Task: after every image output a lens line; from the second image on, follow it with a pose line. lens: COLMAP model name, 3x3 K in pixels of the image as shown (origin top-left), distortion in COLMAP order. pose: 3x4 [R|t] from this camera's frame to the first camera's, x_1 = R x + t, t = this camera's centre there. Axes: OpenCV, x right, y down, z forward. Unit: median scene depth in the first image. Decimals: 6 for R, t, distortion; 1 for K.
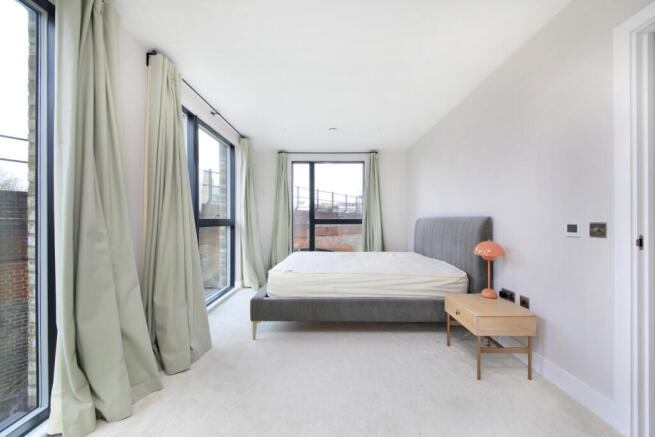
lens RADIAL K [[240.0, 0, 330.0], [0, 240.0, 218.7], [0, 0, 1]] dist [-0.012020, -0.000214]
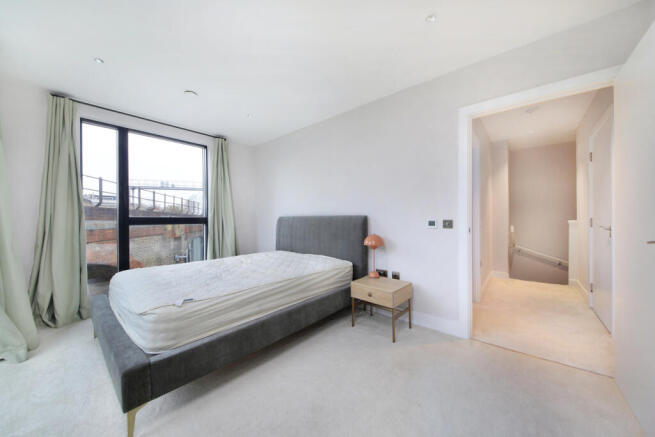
lens RADIAL K [[240.0, 0, 328.4], [0, 240.0, 219.1], [0, 0, 1]] dist [-0.012020, -0.000214]
pose [[0.624147, -0.005924, 0.781284, -0.397882], [-0.001217, 0.999963, 0.008554, -0.001041], [-0.781306, -0.006290, 0.624117, 0.299950]]
